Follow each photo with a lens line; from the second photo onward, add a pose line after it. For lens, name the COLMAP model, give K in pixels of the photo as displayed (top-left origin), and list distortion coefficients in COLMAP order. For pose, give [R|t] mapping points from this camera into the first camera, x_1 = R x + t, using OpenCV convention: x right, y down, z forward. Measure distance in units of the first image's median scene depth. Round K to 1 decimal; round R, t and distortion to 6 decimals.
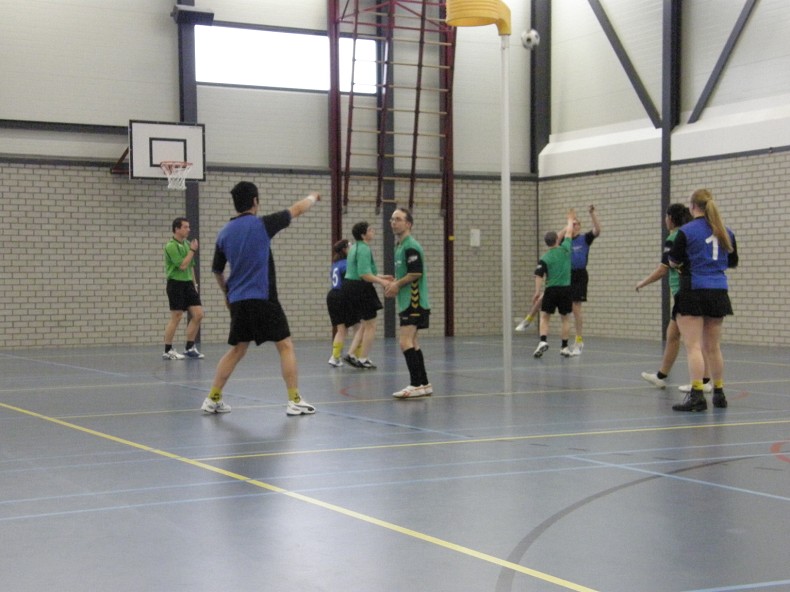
lens RADIAL K [[1406.1, 0, 395.0], [0, 1406.1, 296.0], [0, 0, 1]] dist [0.267694, -0.062364]
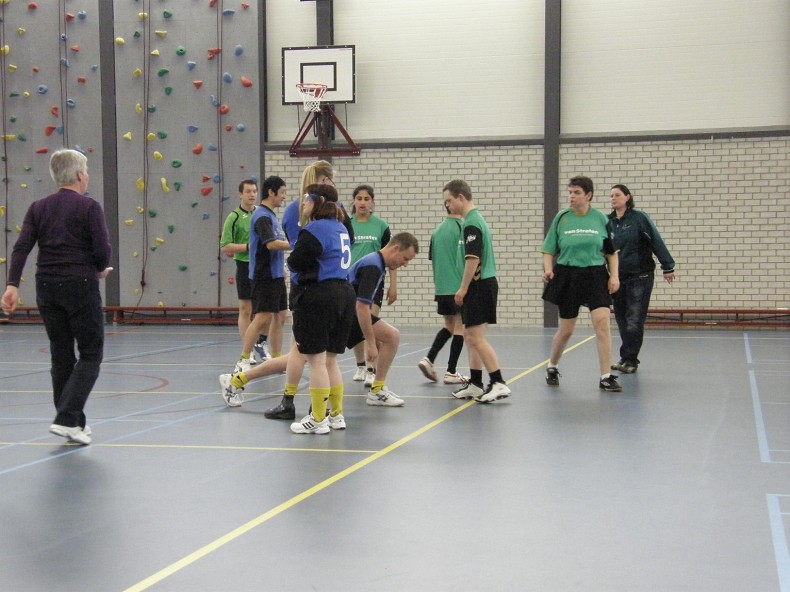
lens RADIAL K [[1417.9, 0, 395.0], [0, 1417.9, 296.0], [0, 0, 1]] dist [0.286235, -0.139494]
pose [[0.755934, 0.020497, -0.654327, 0.649534], [-0.009757, 0.999751, 0.020046, -0.008659], [0.654575, -0.008769, 0.755946, 0.342706]]
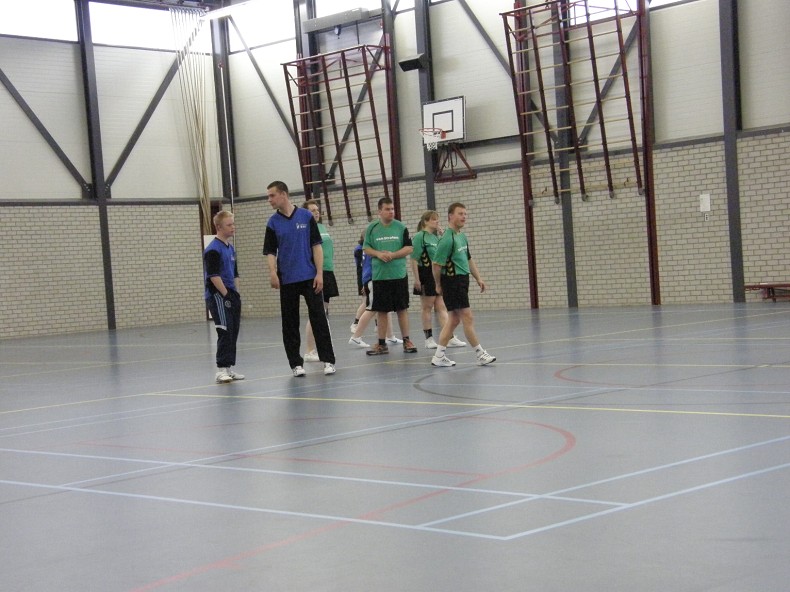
lens RADIAL K [[1423.3, 0, 395.0], [0, 1423.3, 296.0], [0, 0, 1]] dist [0.317277, -0.171926]
pose [[0.287902, 0.008653, -0.957621, 1.201261], [0.052403, 0.998319, 0.024776, -0.016420], [0.956225, -0.057315, 0.286965, 0.632088]]
